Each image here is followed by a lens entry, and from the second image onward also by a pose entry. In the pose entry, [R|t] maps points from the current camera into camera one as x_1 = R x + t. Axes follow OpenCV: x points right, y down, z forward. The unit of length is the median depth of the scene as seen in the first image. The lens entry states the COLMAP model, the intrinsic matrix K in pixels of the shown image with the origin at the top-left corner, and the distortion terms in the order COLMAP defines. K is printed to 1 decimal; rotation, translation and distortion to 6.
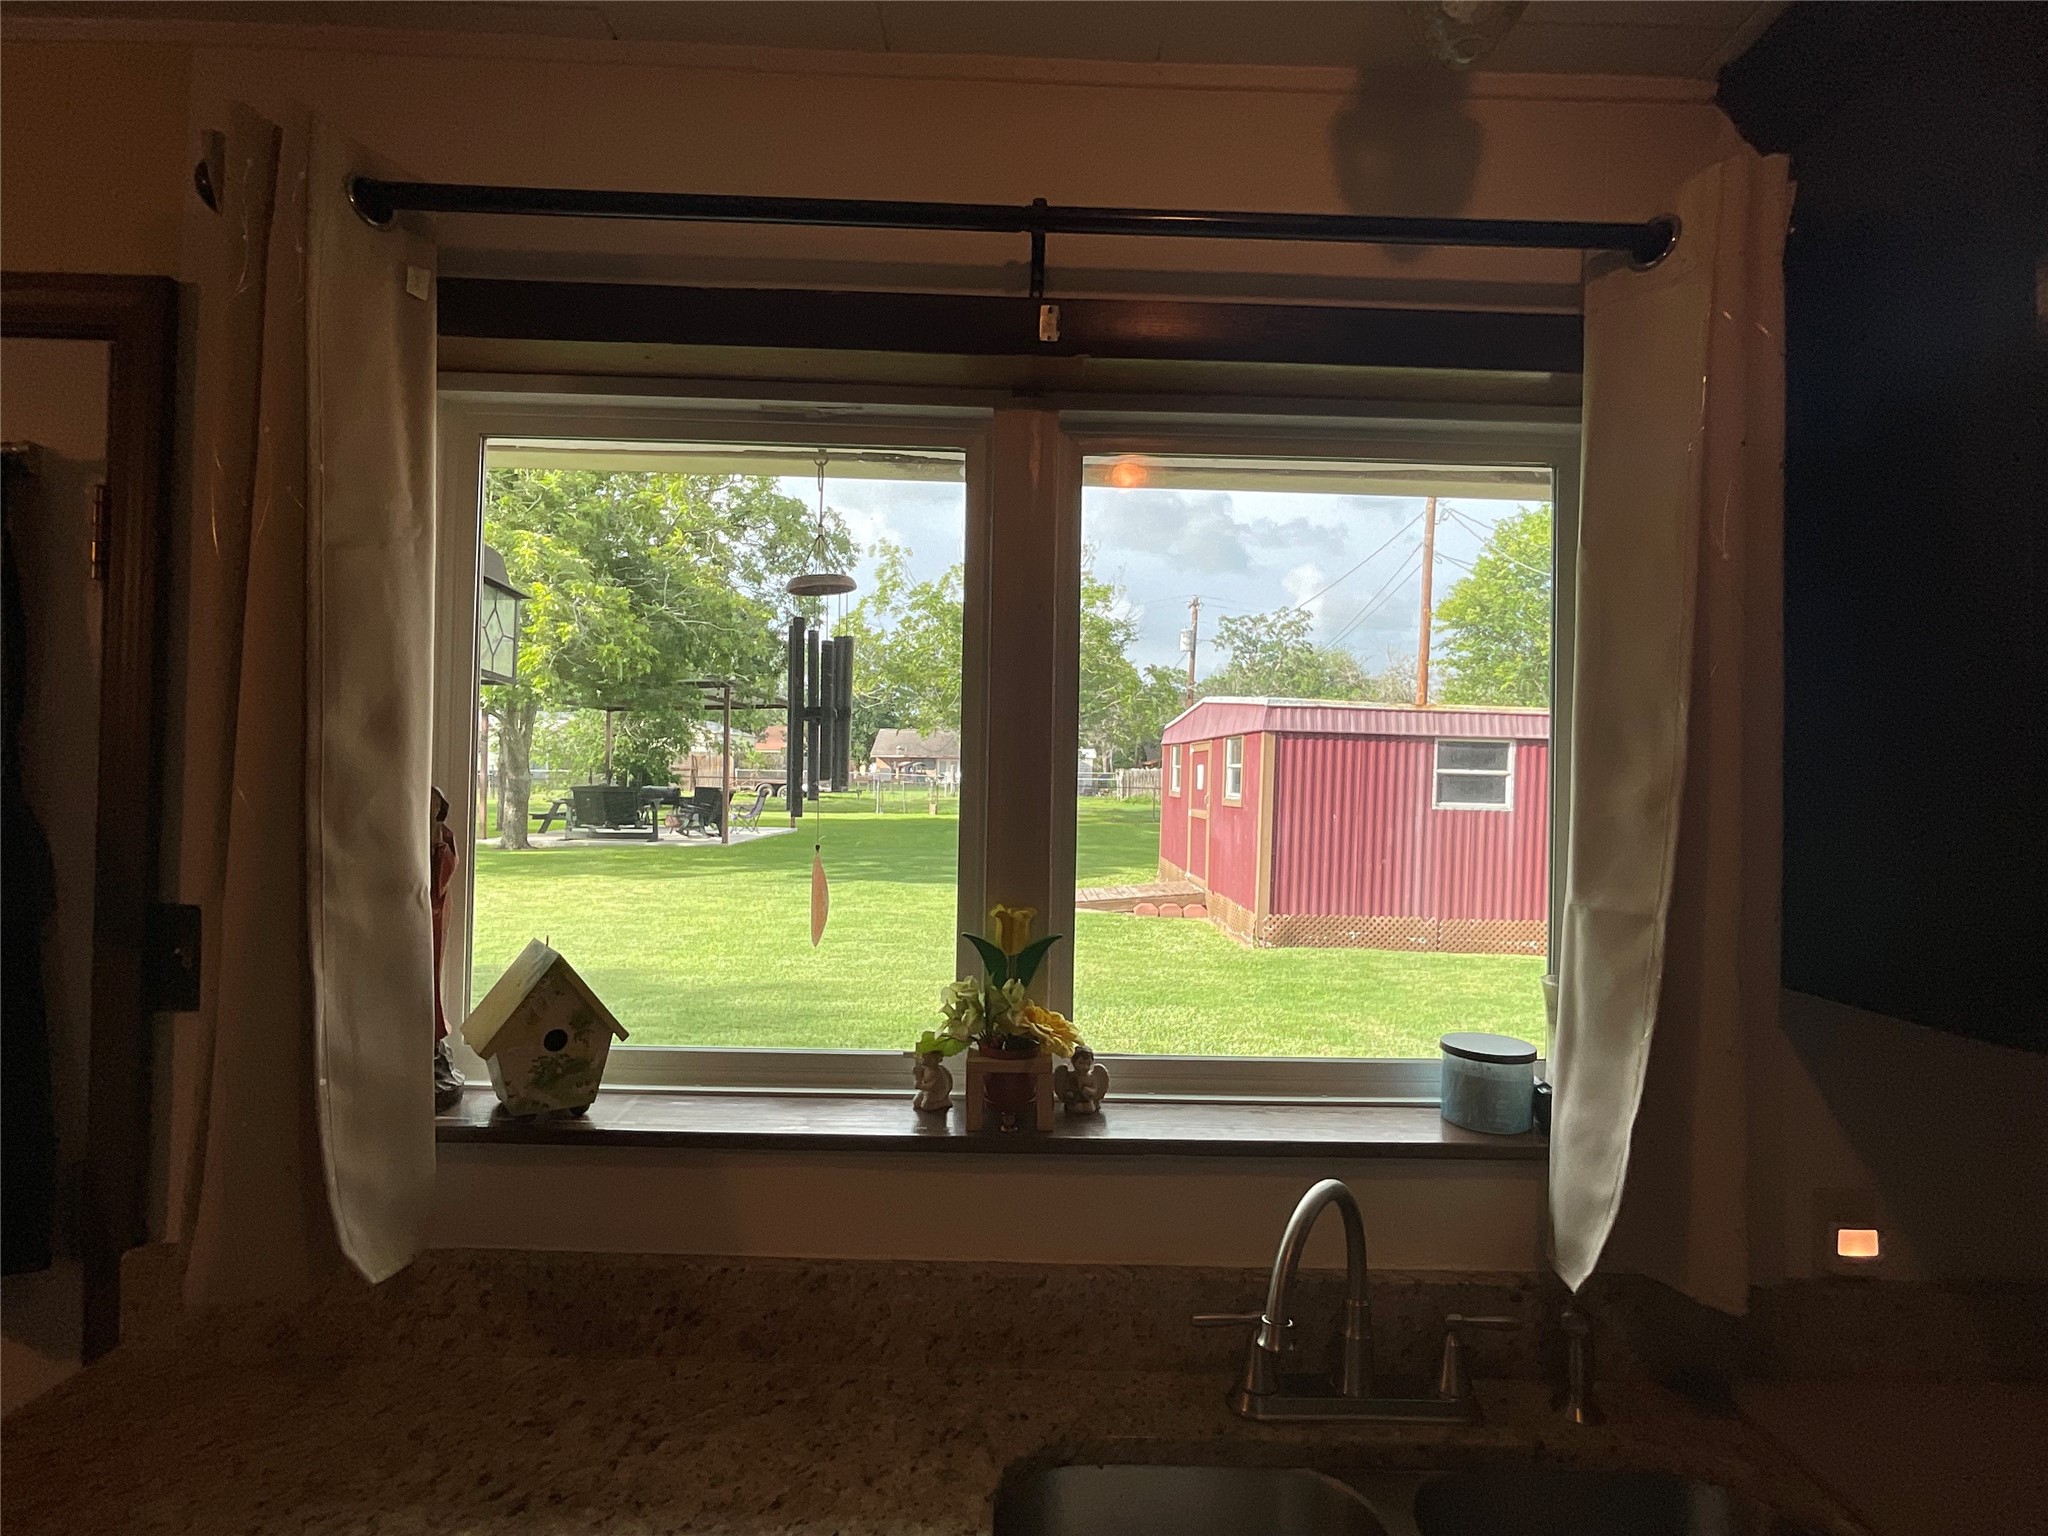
lens RADIAL K [[990.2, 0, 1031.9], [0, 990.2, 782.4], [0, 0, 1]] dist [-0.007087, 0.004028]
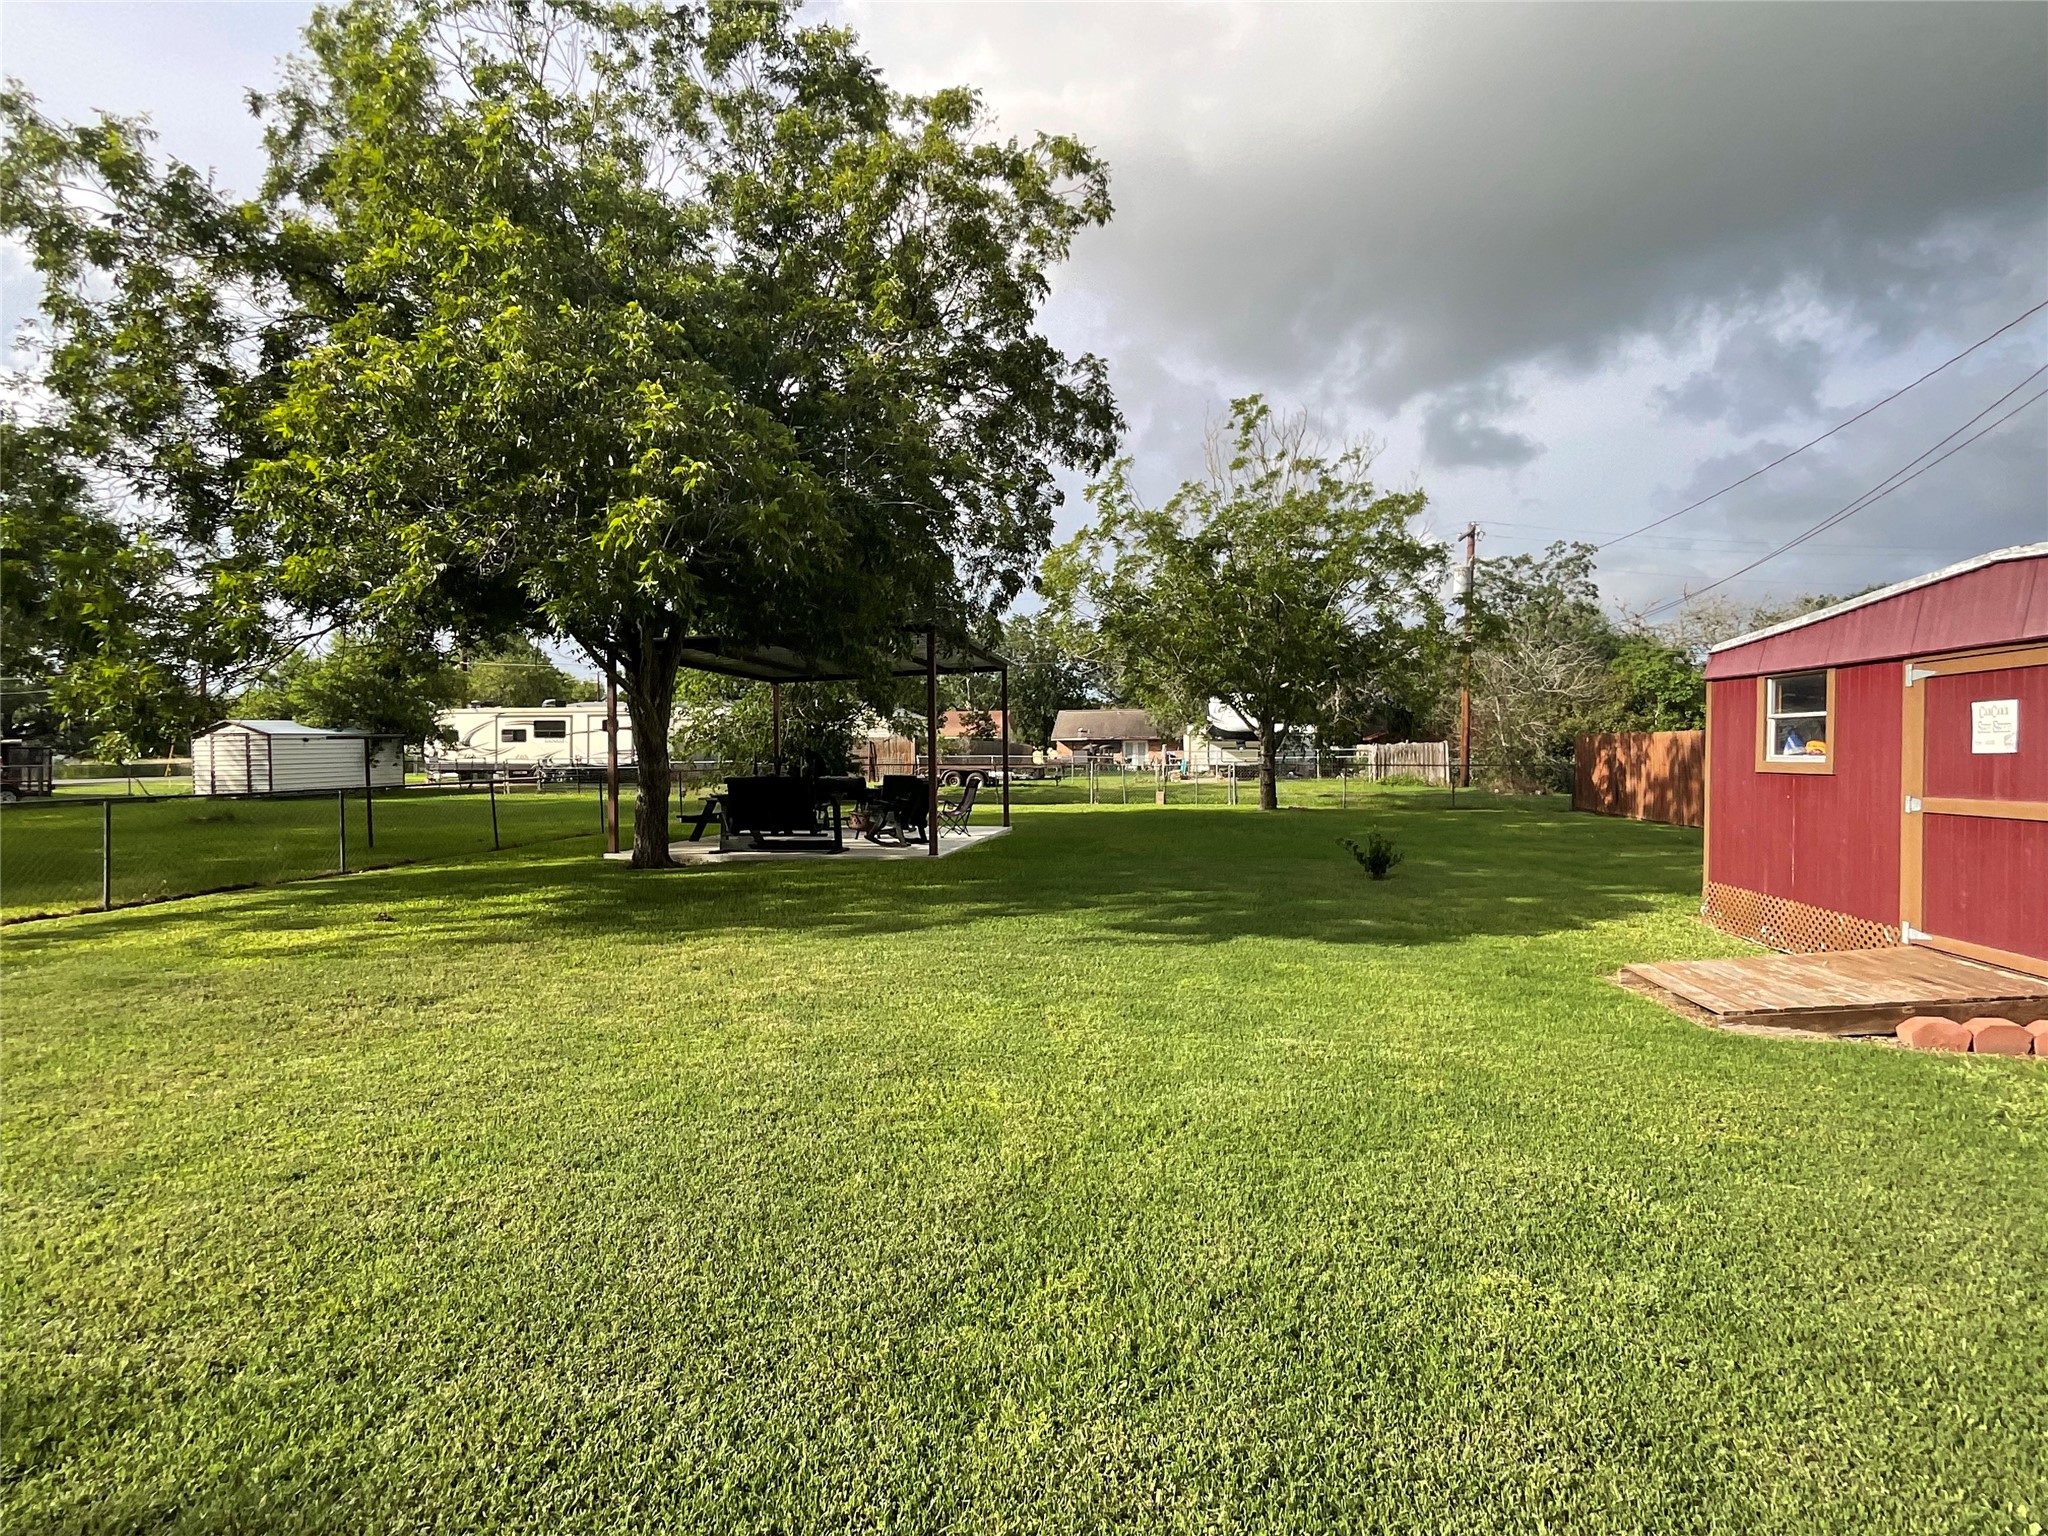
lens RADIAL K [[990.2, 0, 1034.7], [0, 990.2, 771.4], [0, 0, 1]] dist [-0.007087, 0.004028]
pose [[0.987671, -0.024014, -0.154691, -0.192904], [0.024344, 0.999704, 0.000242, 0.008743], [0.154639, -0.004005, 0.987963, 0.451495]]
